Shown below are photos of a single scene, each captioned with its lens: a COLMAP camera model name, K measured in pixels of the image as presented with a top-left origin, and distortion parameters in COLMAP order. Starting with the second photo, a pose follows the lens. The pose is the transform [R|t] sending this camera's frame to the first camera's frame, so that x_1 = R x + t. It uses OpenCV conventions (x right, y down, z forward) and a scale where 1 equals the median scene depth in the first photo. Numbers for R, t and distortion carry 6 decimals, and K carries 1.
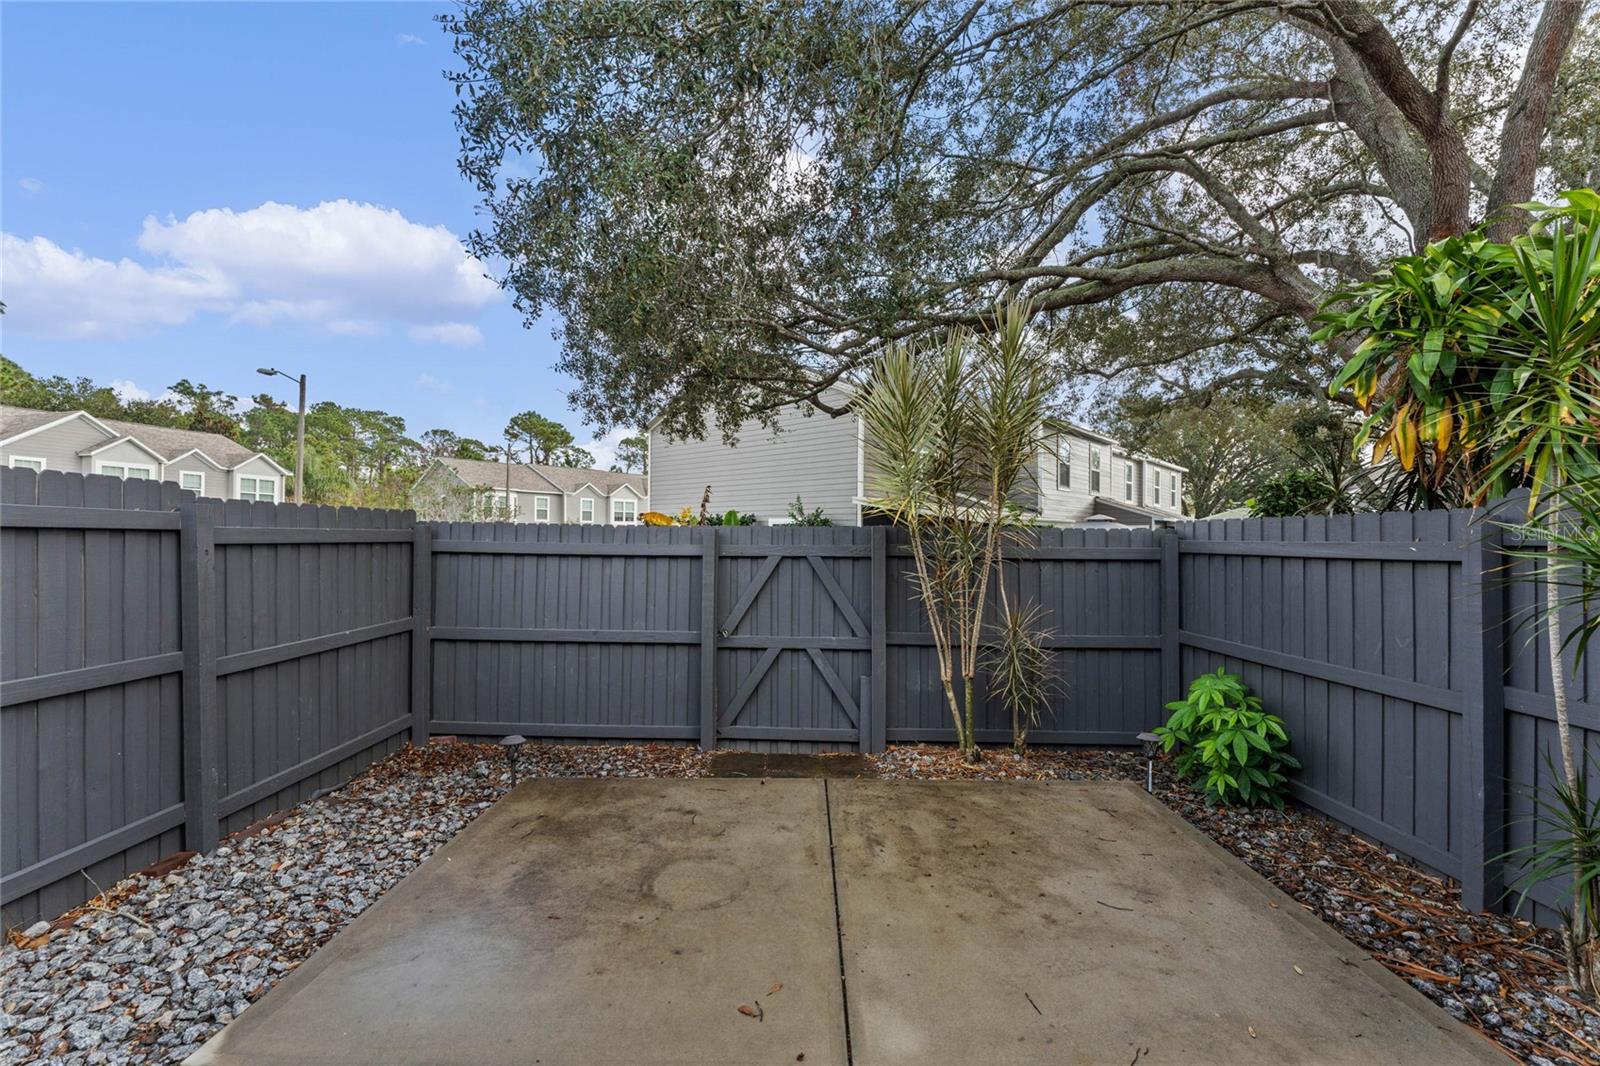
lens RADIAL K [[673.4, 0, 789.3], [0, 673.4, 534.2], [0, 0, 1]] dist [-0.003274, 0.001283]
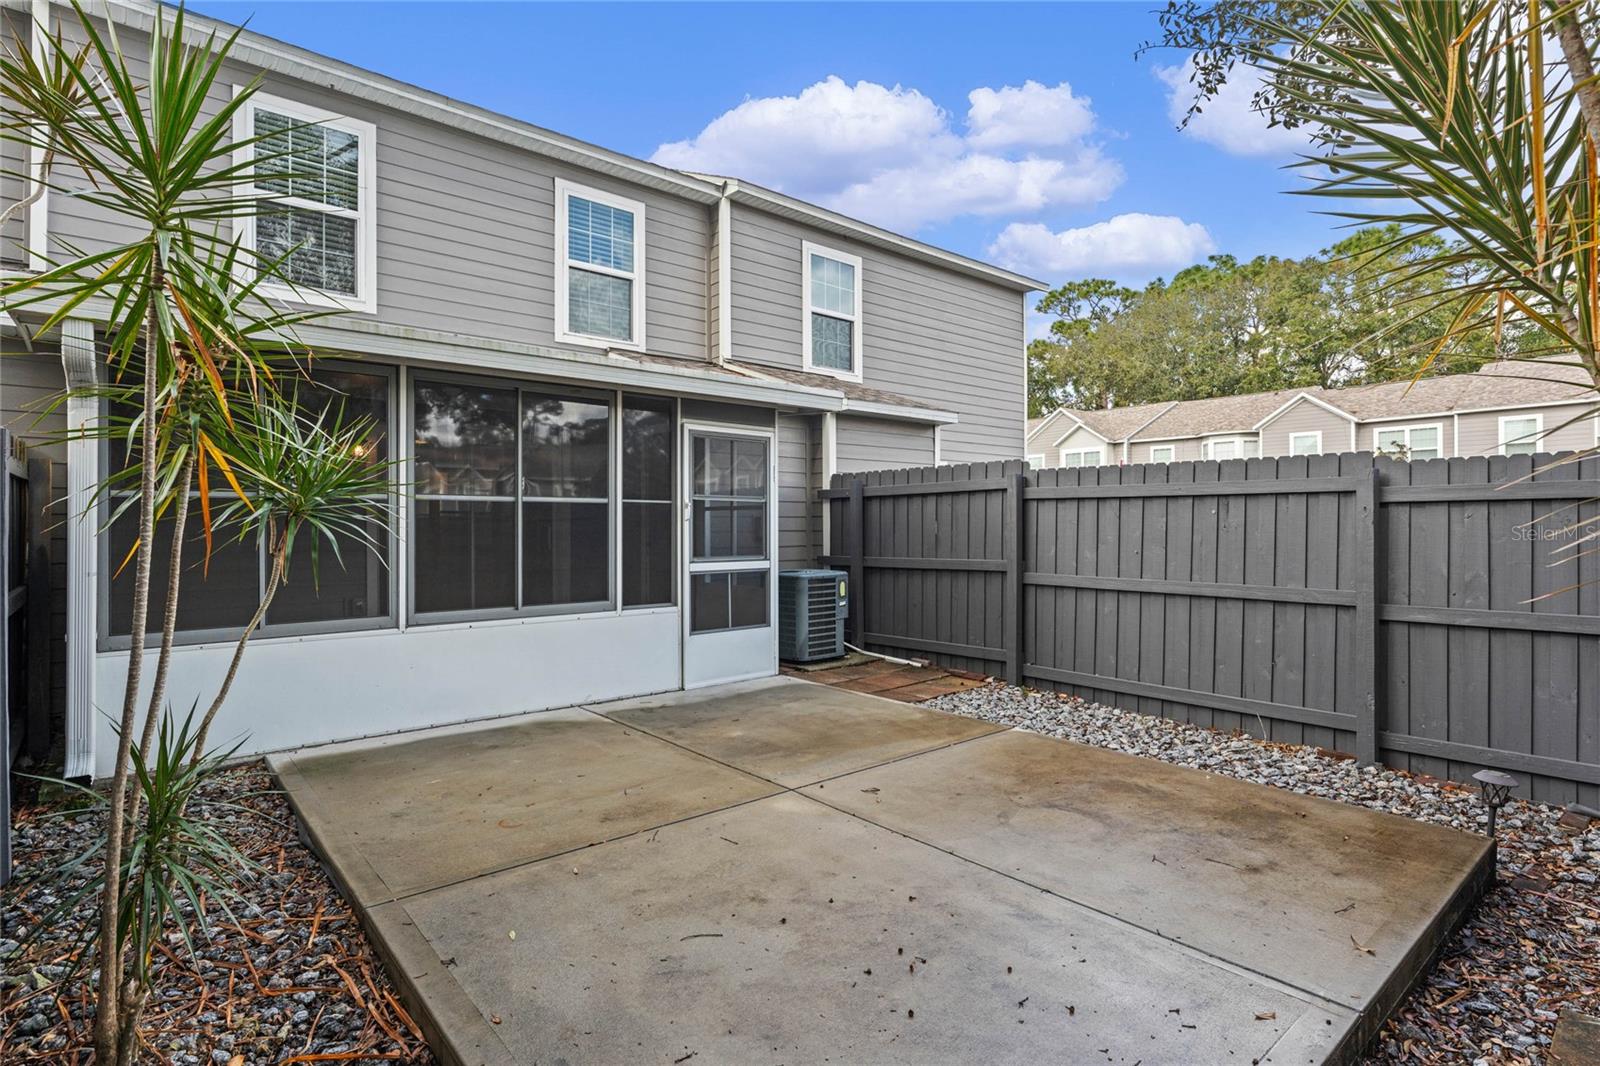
lens RADIAL K [[808.3, 0, 800.5], [0, 808.3, 531.8], [0, 0, 1]] dist [-0.002445, -0.000433]
pose [[-0.742240, 0.000689, -0.670133, 0.540180], [0.003154, 0.999992, -0.002465, 0.047597], [0.670126, -0.003944, -0.742237, 0.934588]]
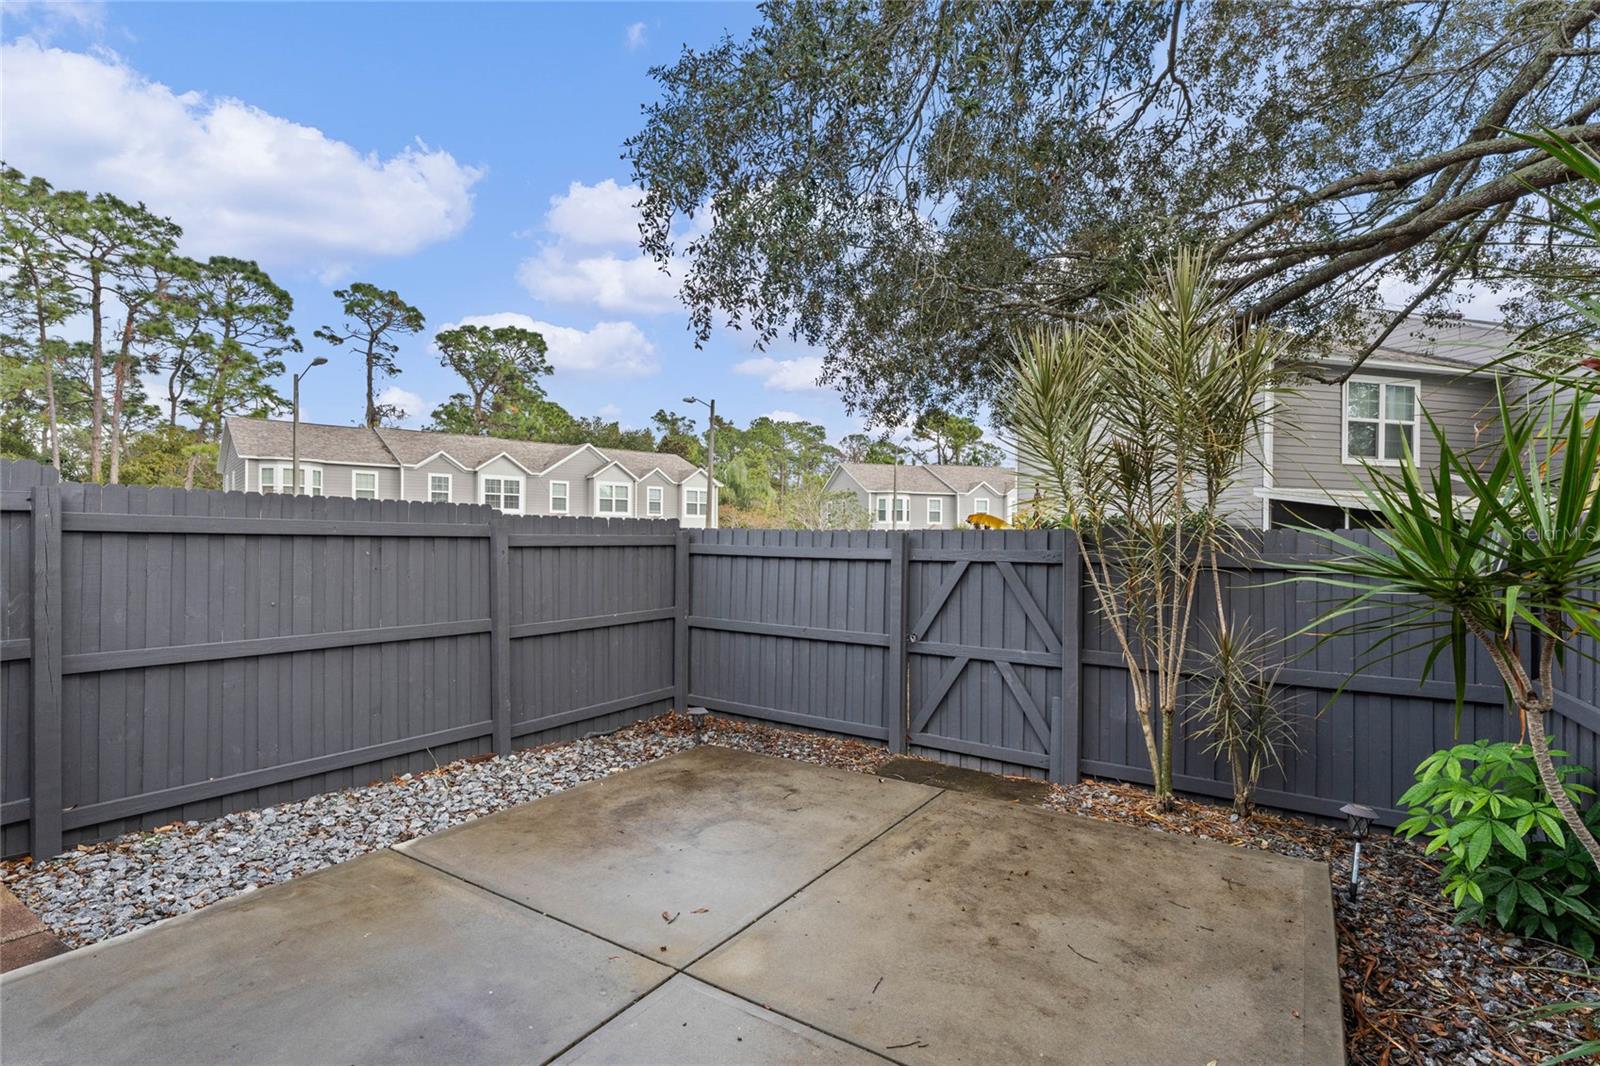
lens RADIAL K [[747.7, 0, 793.1], [0, 747.7, 543.9], [0, 0, 1]] dist [0.000711, 0.000181]
pose [[0.842545, 0.001589, -0.538624, 0.368013], [0.003115, 0.999965, 0.007823, -0.000778], [0.538617, -0.008269, 0.842510, -0.021692]]
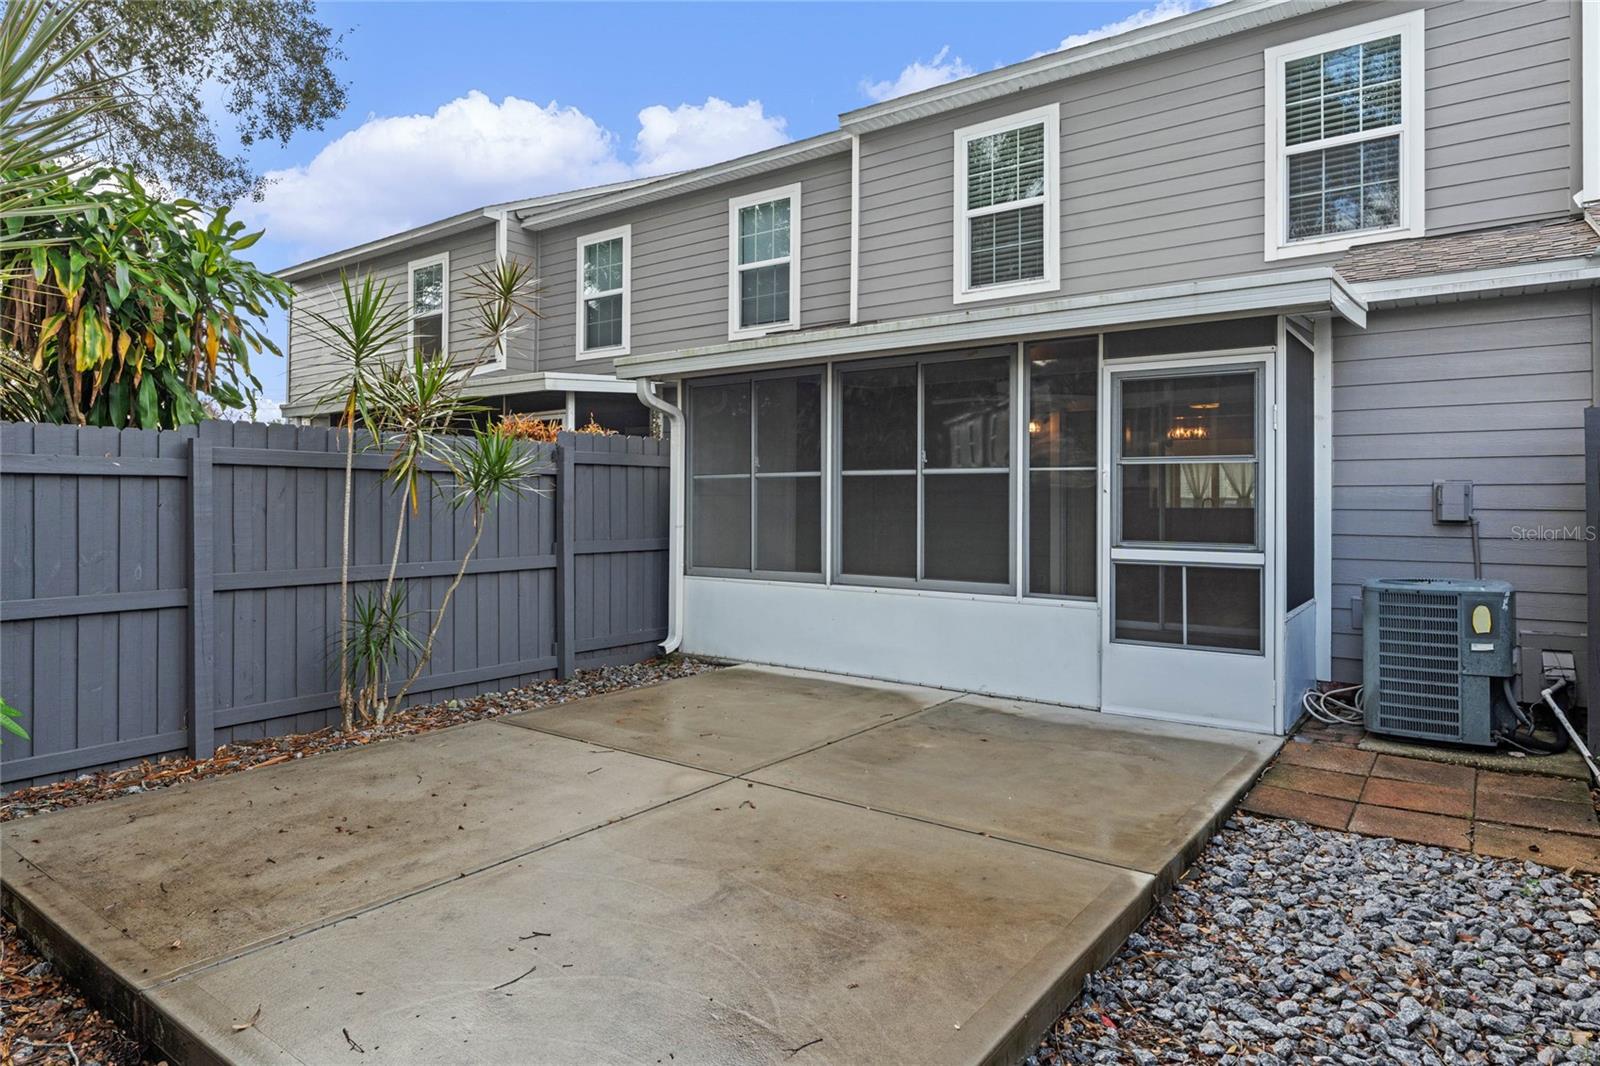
lens RADIAL K [[954.6, 0, 807.9], [0, 954.6, 503.6], [0, 0, 1]] dist [0.001881, 0.001460]
pose [[-0.815844, -0.010053, 0.578184, -0.509887], [-0.012920, 0.999916, -0.000846, 0.045459], [-0.578127, -0.008160, -0.815906, 1.020780]]
